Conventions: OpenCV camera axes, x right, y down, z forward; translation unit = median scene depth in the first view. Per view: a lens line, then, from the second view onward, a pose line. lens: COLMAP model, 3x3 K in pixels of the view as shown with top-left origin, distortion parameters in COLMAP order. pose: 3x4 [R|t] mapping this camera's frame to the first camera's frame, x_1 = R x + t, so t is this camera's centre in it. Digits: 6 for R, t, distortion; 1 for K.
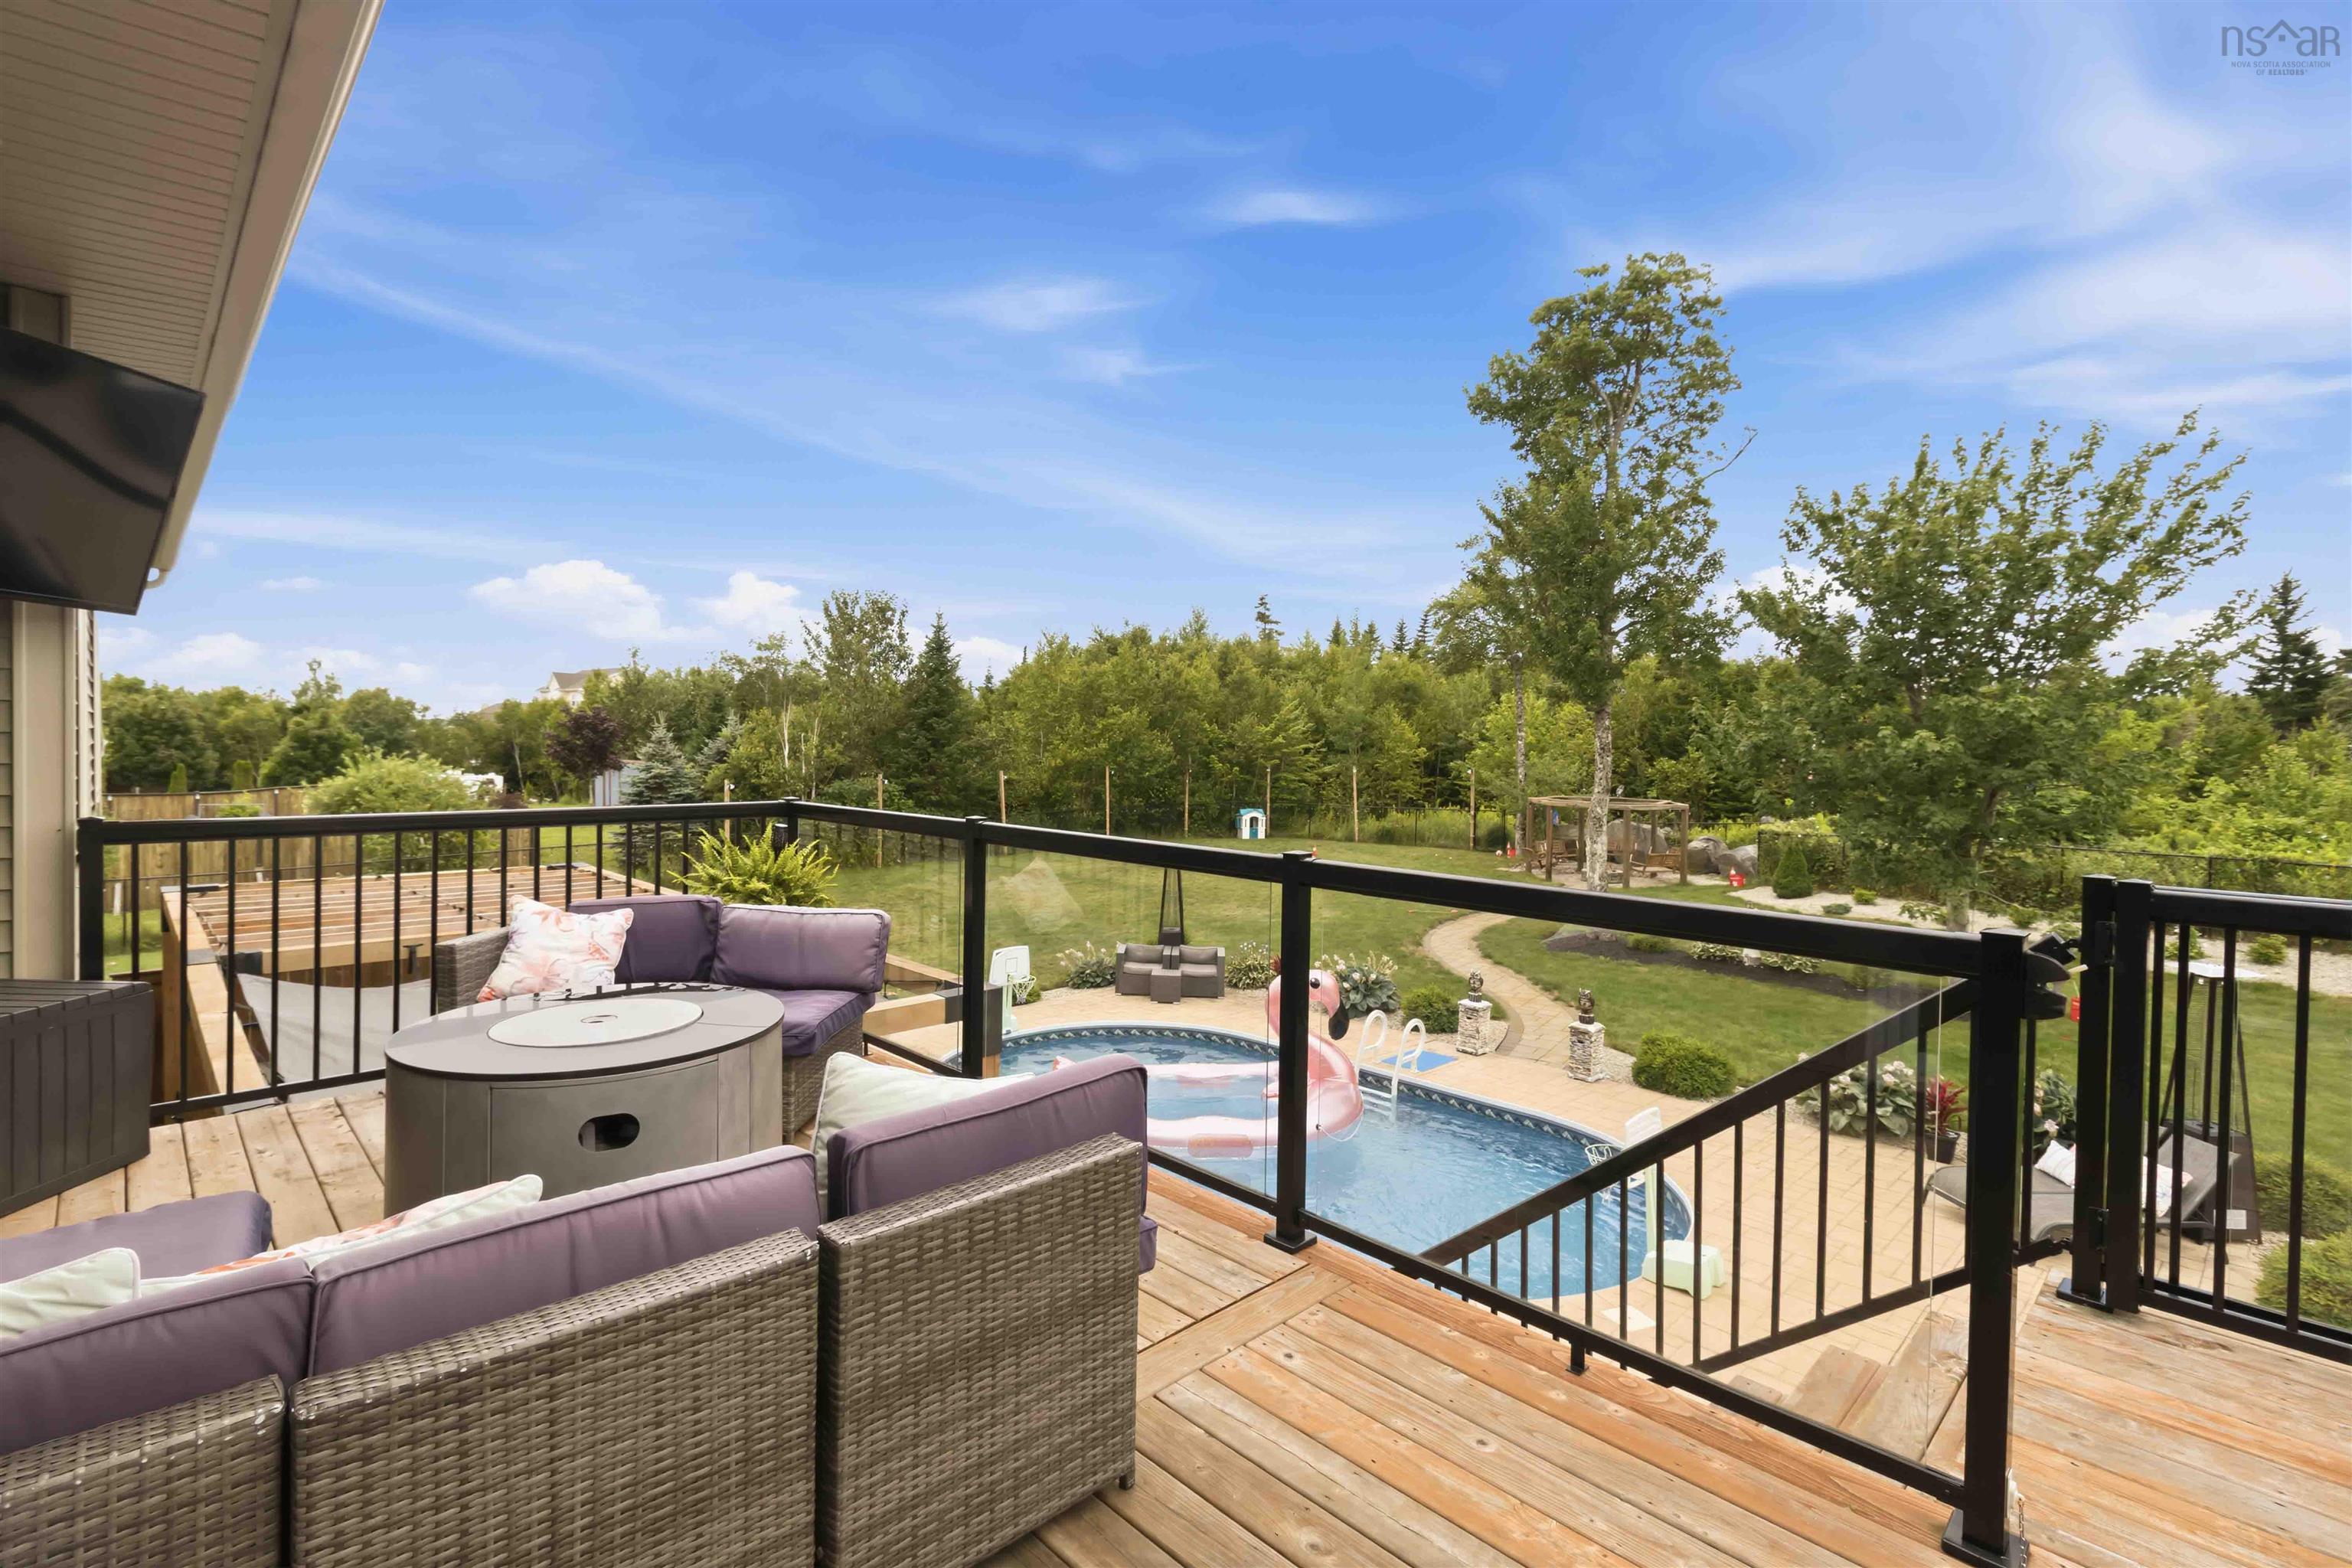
lens RADIAL K [[1082.0, 0, 1160.0], [0, 1082.0, 774.6], [0, 0, 1]] dist [-0.001610, -0.000608]
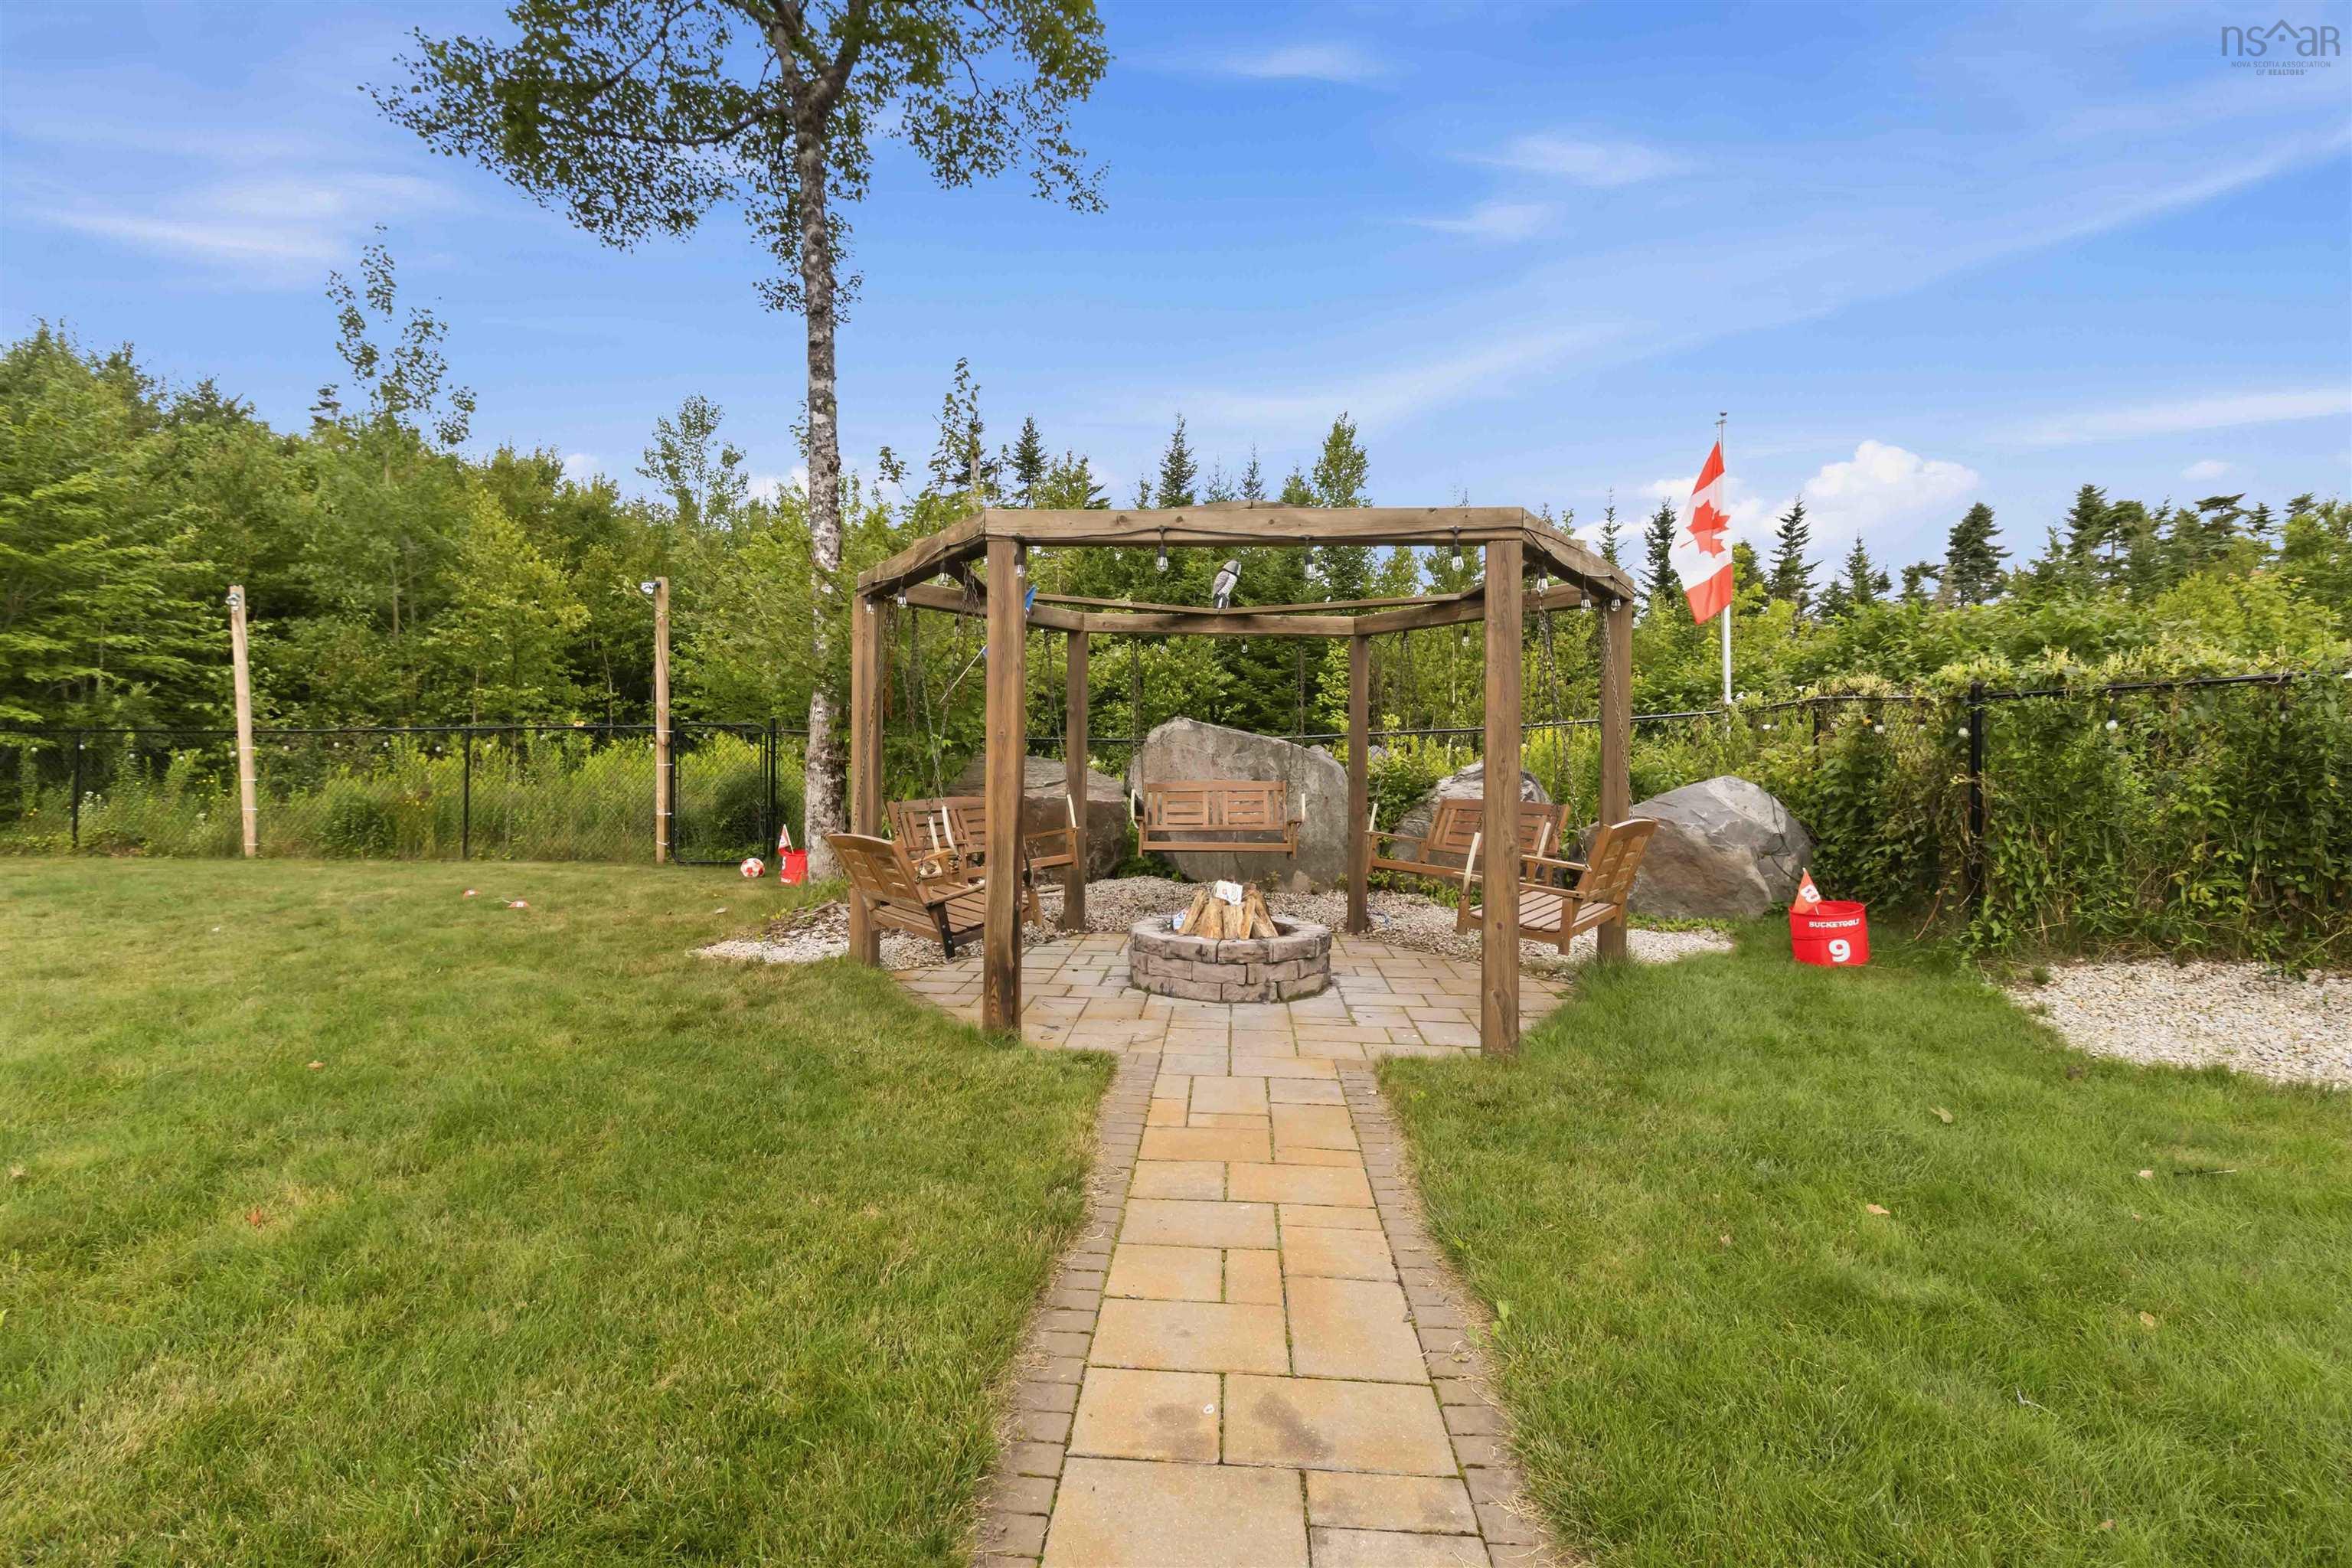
lens RADIAL K [[1082.0, 0, 1162.4], [0, 1082.0, 758.2], [0, 0, 1]] dist [-0.001610, -0.000608]
pose [[0.817367, -0.004298, 0.576102, 0.368755], [0.017804, 0.999683, -0.017802, 0.078766], [-0.575843, 0.024808, 0.817184, 1.095474]]
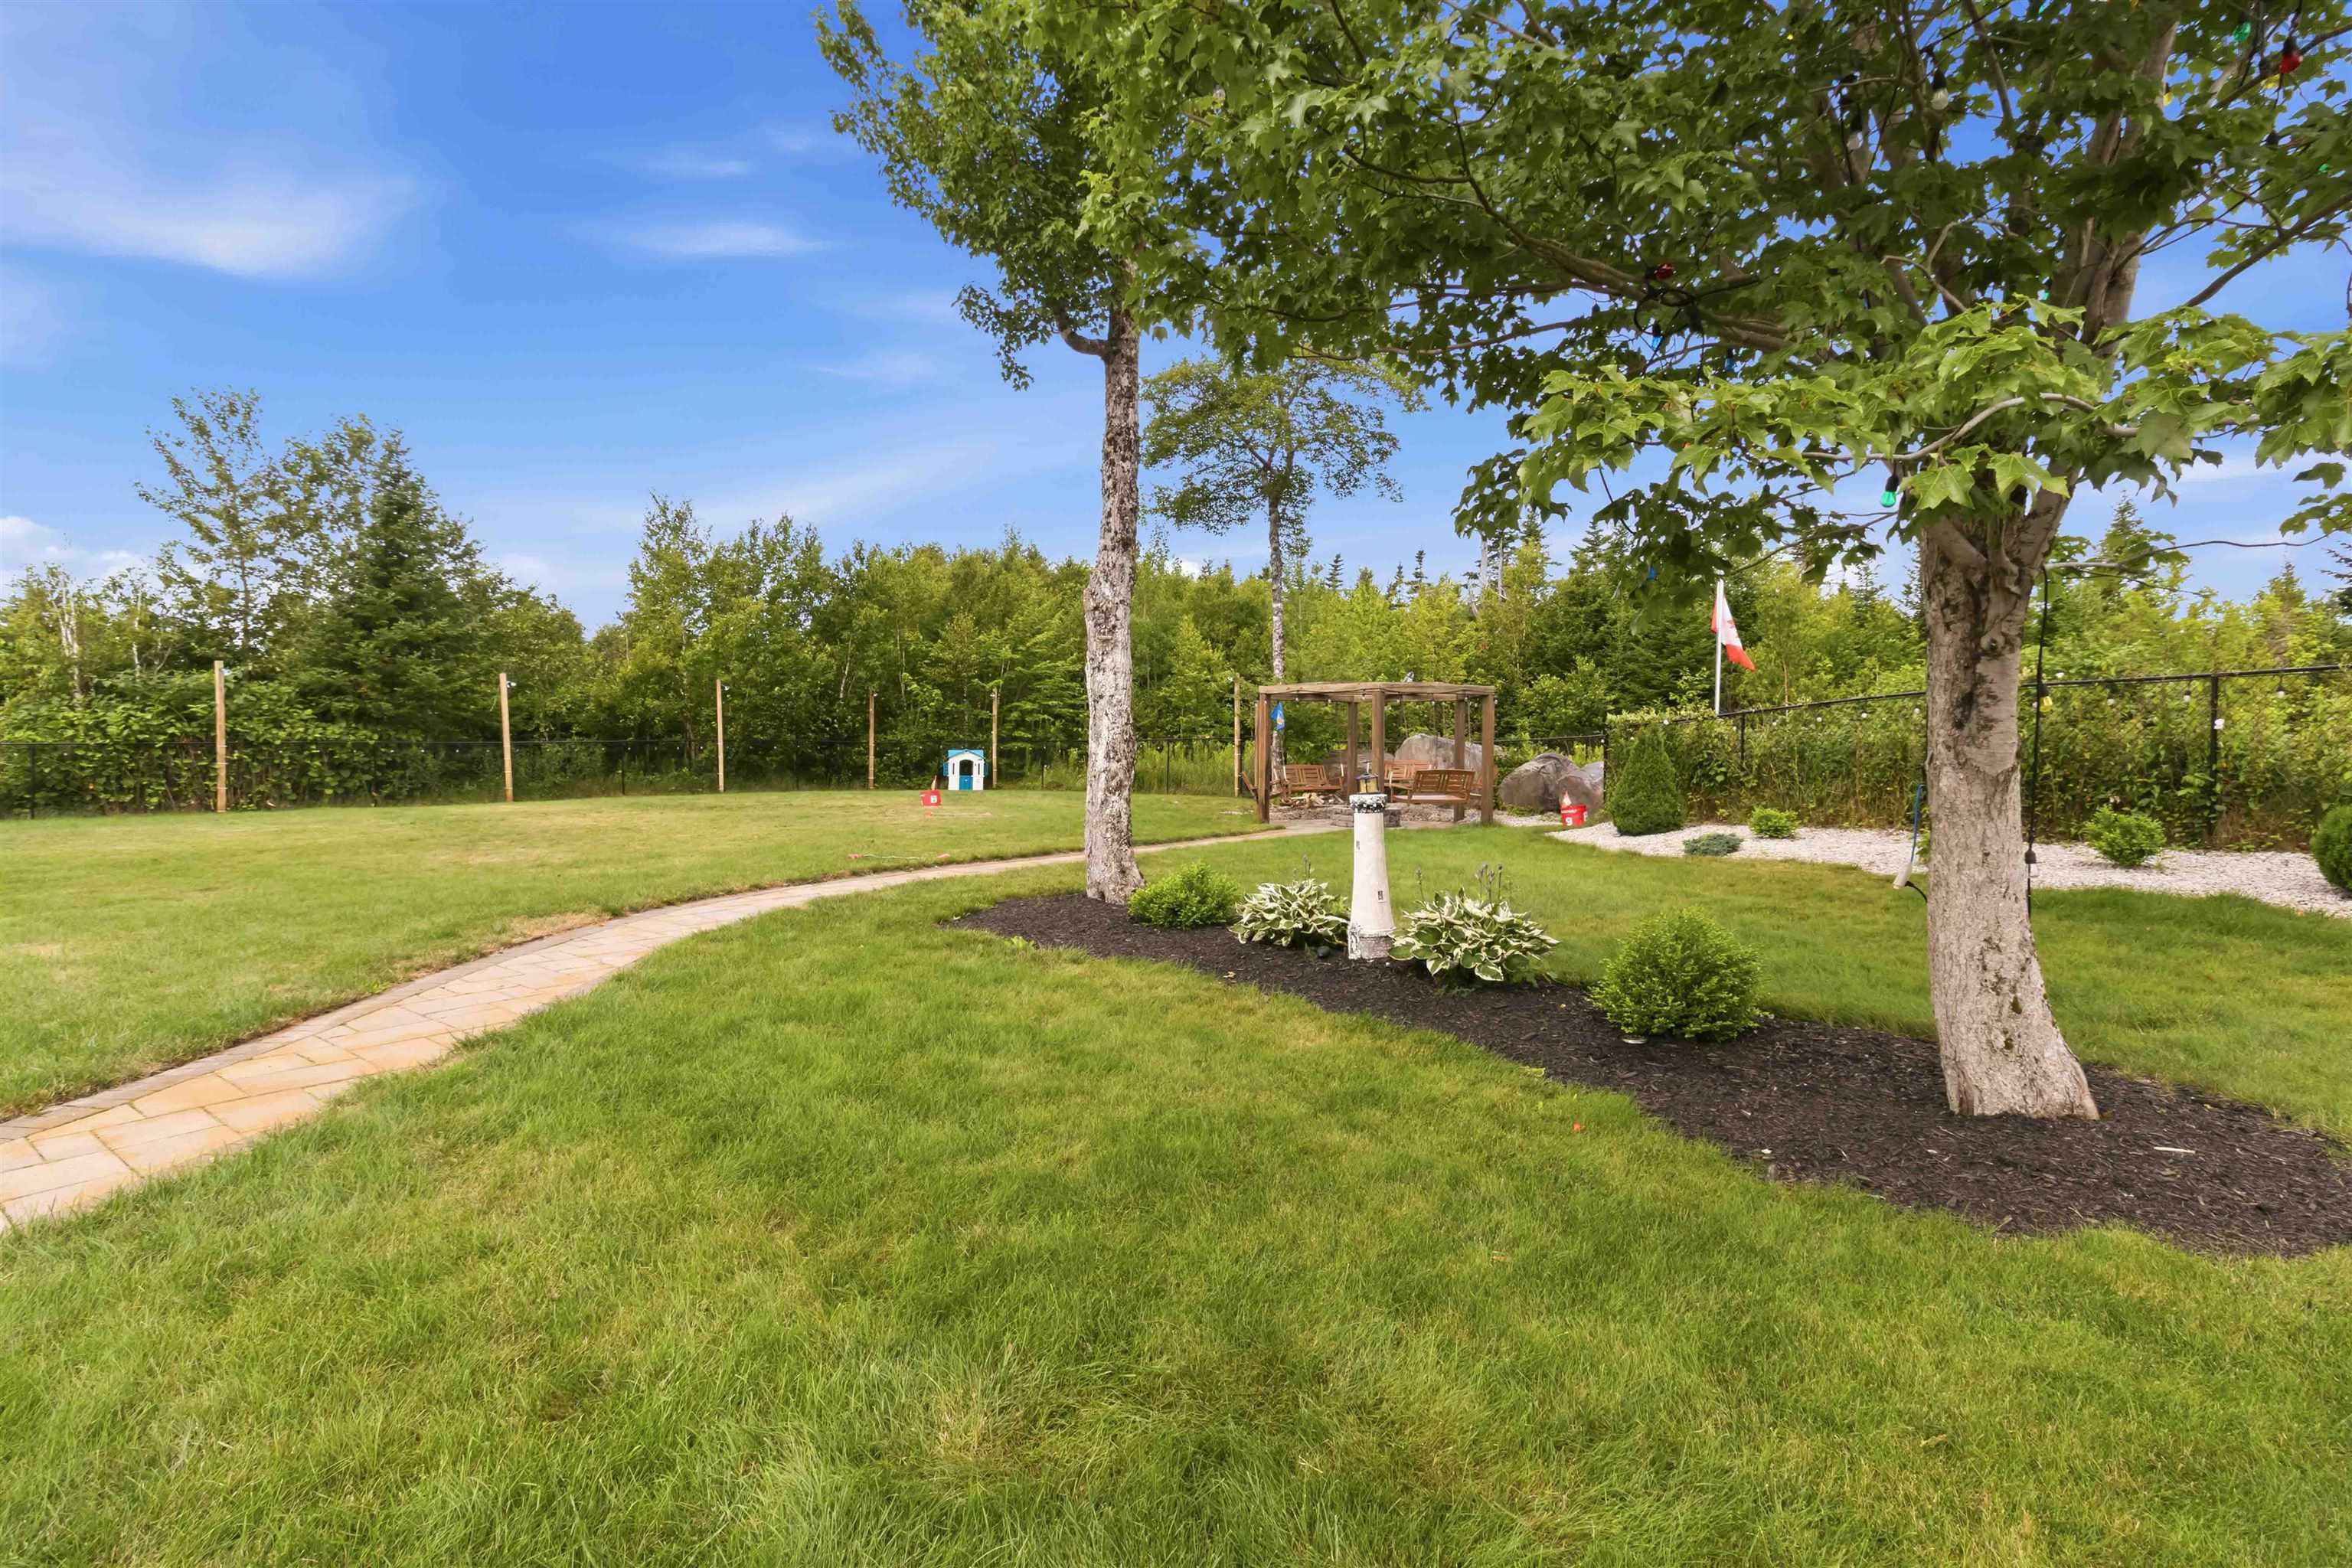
lens RADIAL K [[1082.0, 0, 1168.9], [0, 1082.0, 785.2], [0, 0, 1]] dist [-0.001610, -0.000608]
pose [[0.999978, -0.002690, 0.006079, 0.385922], [0.002673, 0.999993, 0.002794, 0.096551], [-0.006087, -0.002778, 0.999978, 0.527104]]
